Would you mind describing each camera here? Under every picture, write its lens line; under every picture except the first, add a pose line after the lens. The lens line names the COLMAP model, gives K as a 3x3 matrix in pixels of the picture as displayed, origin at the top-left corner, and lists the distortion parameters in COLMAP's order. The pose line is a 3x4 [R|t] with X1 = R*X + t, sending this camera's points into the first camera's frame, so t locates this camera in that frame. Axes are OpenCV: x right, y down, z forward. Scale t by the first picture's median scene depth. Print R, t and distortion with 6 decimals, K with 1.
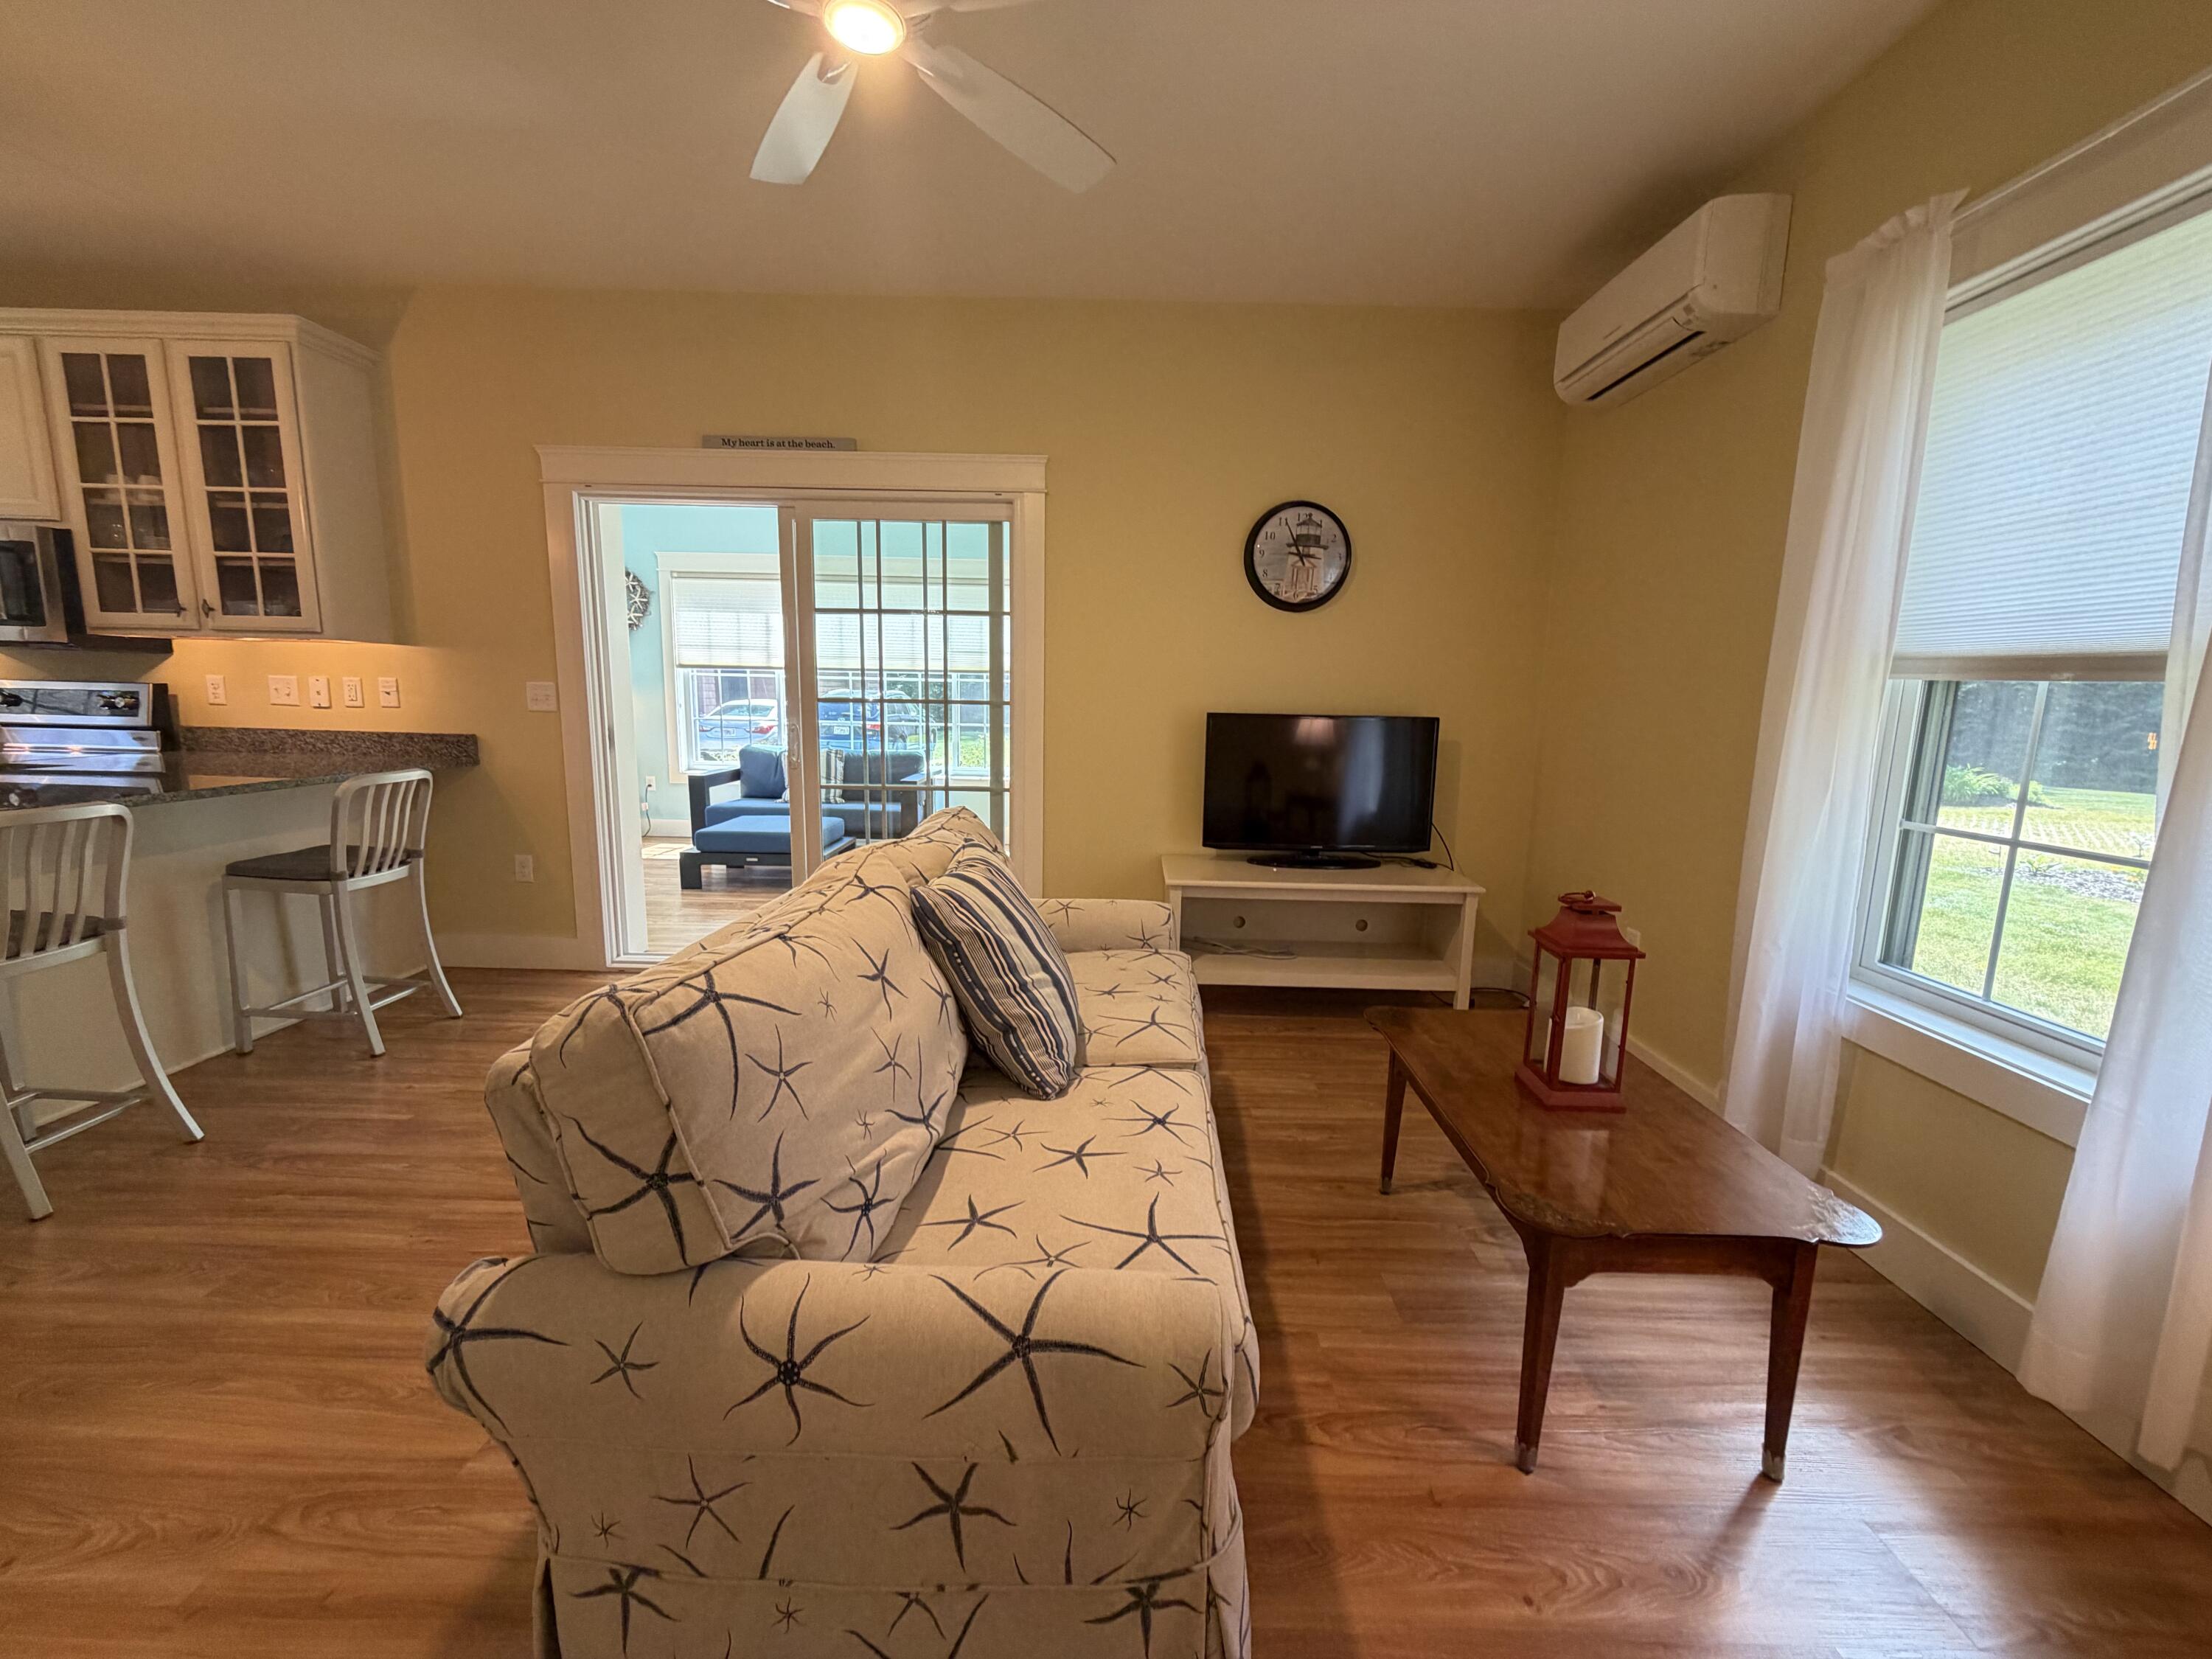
lens RADIAL K [[883.2, 0, 1109.3], [0, 883.2, 829.8], [0, 0, 1]] dist [0.000905, -0.000347]
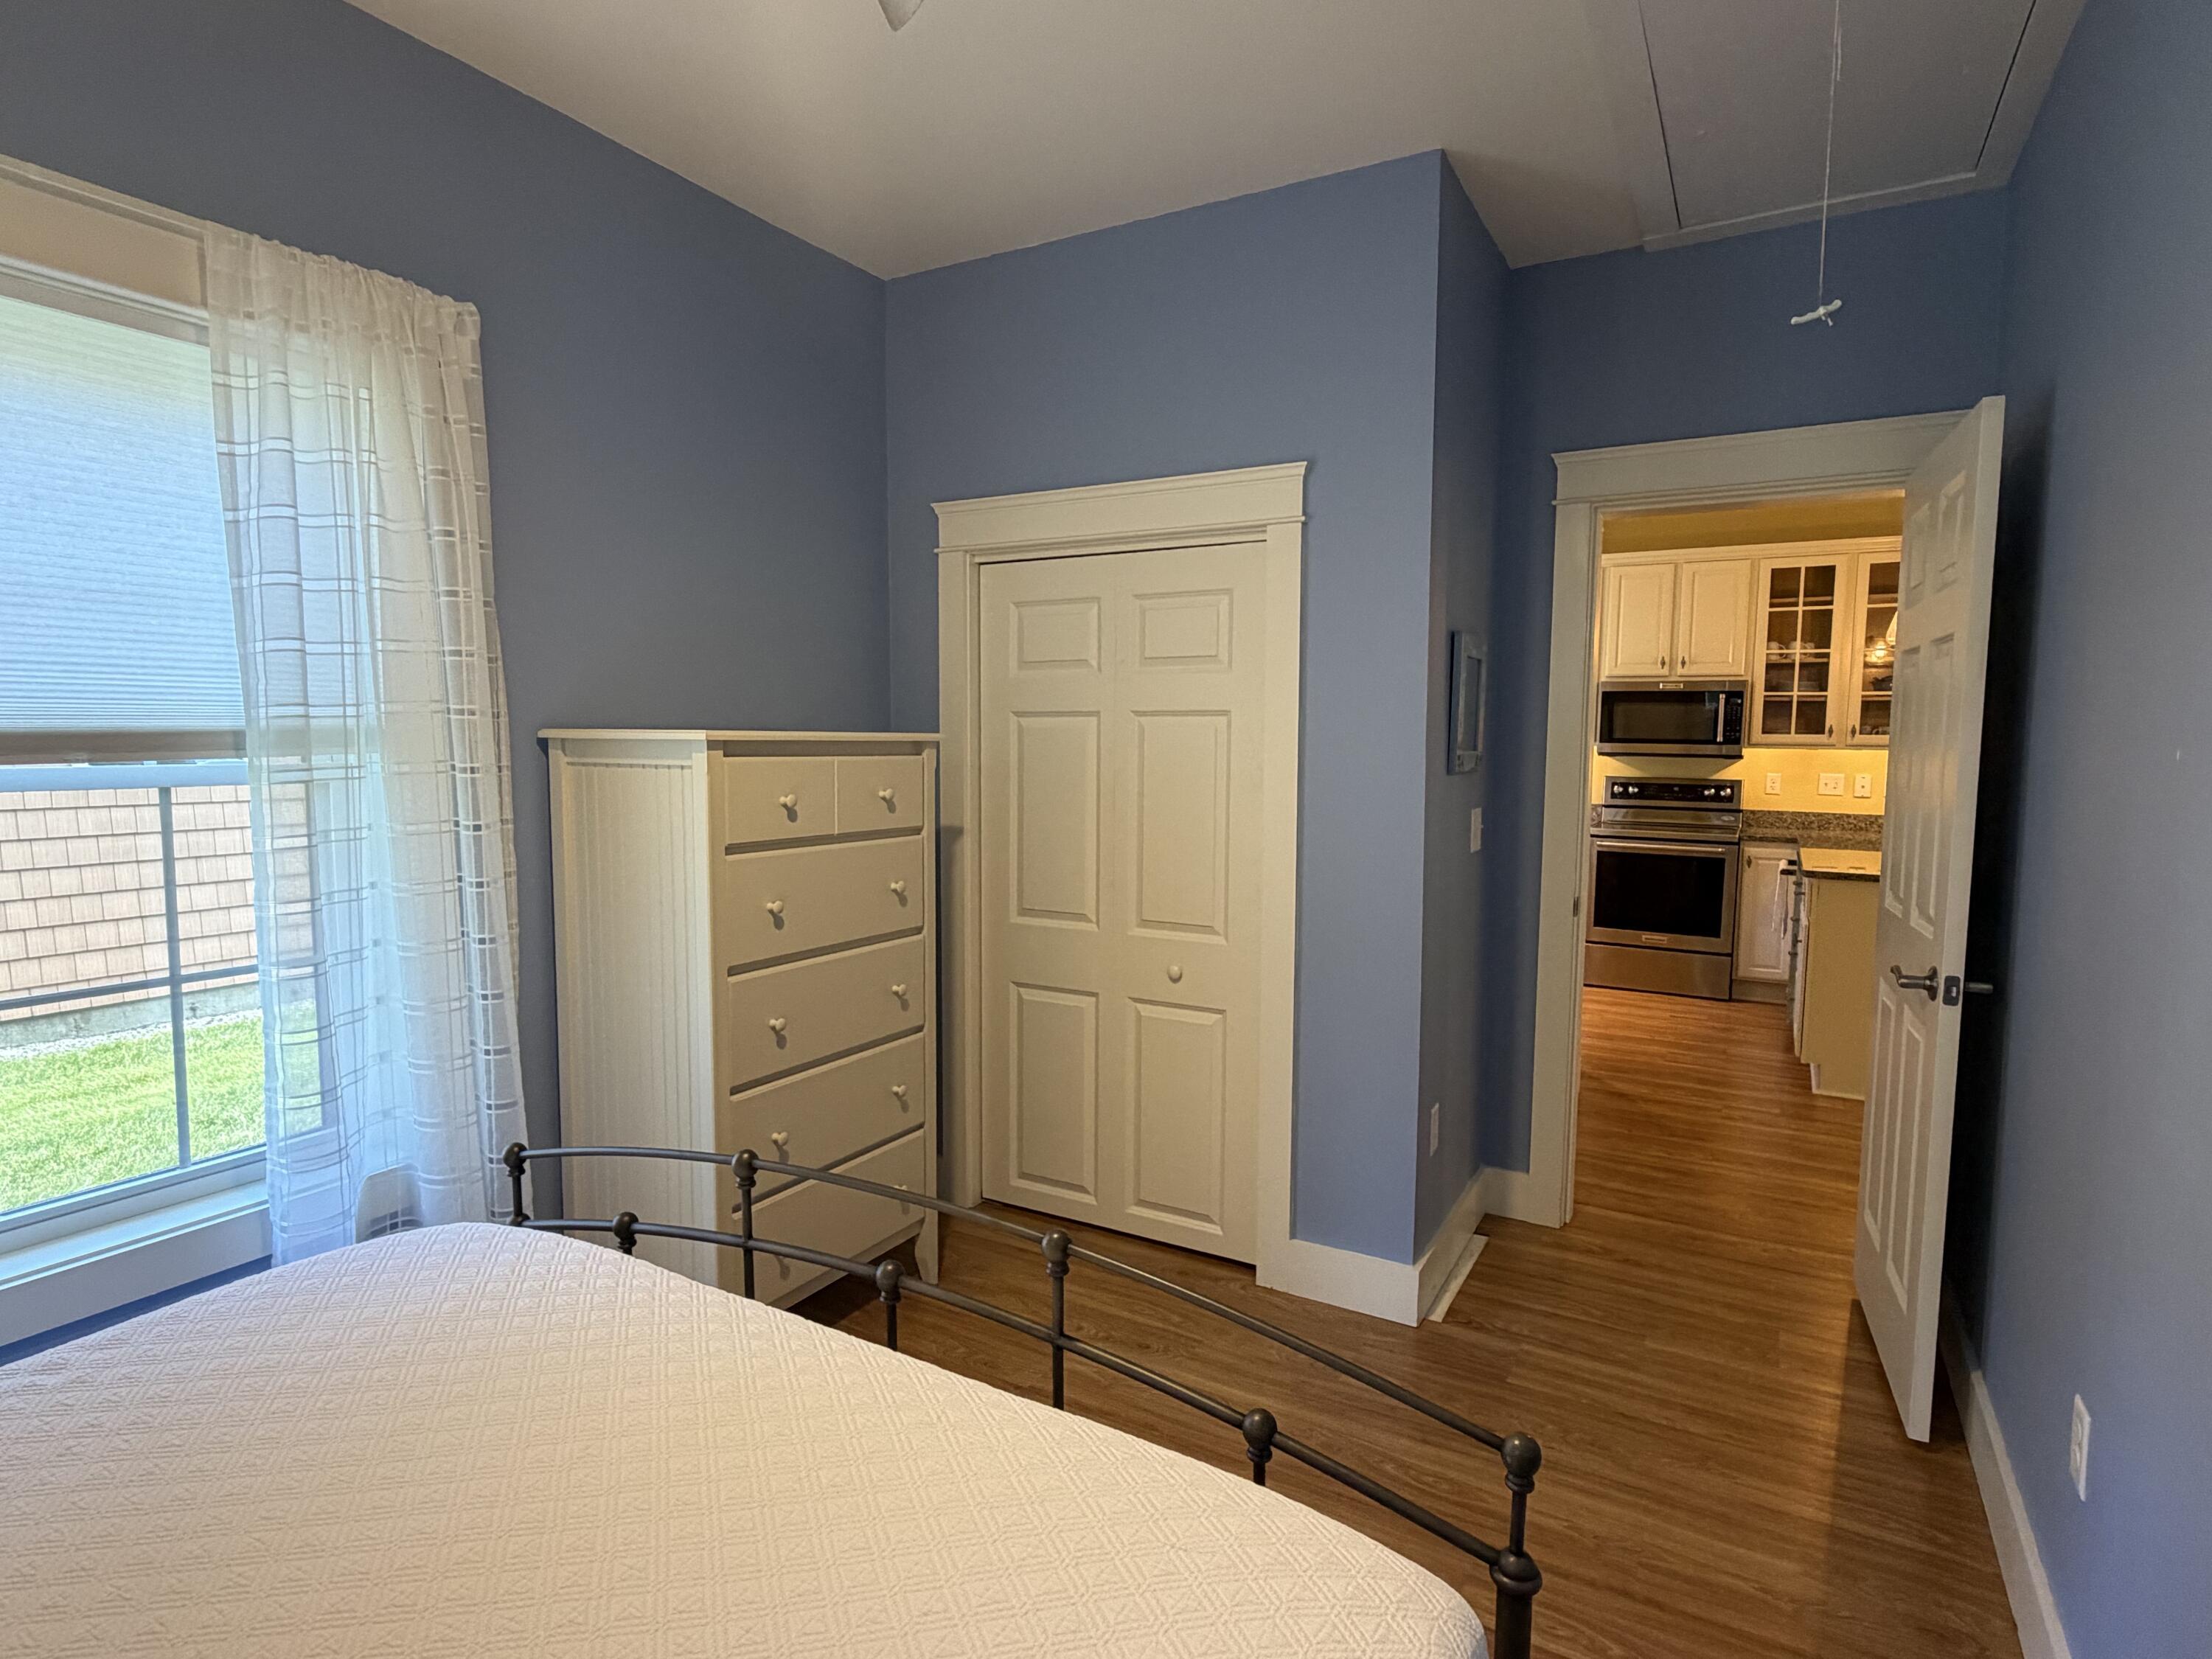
lens RADIAL K [[1155.7, 0, 1110.9], [0, 1155.7, 836.4], [0, 0, 1]] dist [0.000635, 0.000139]
pose [[0.870384, 0.030139, -0.491450, -1.125401], [-0.067462, 0.996011, -0.058396, 0.110932], [0.487730, 0.083981, 0.868946, -1.197257]]
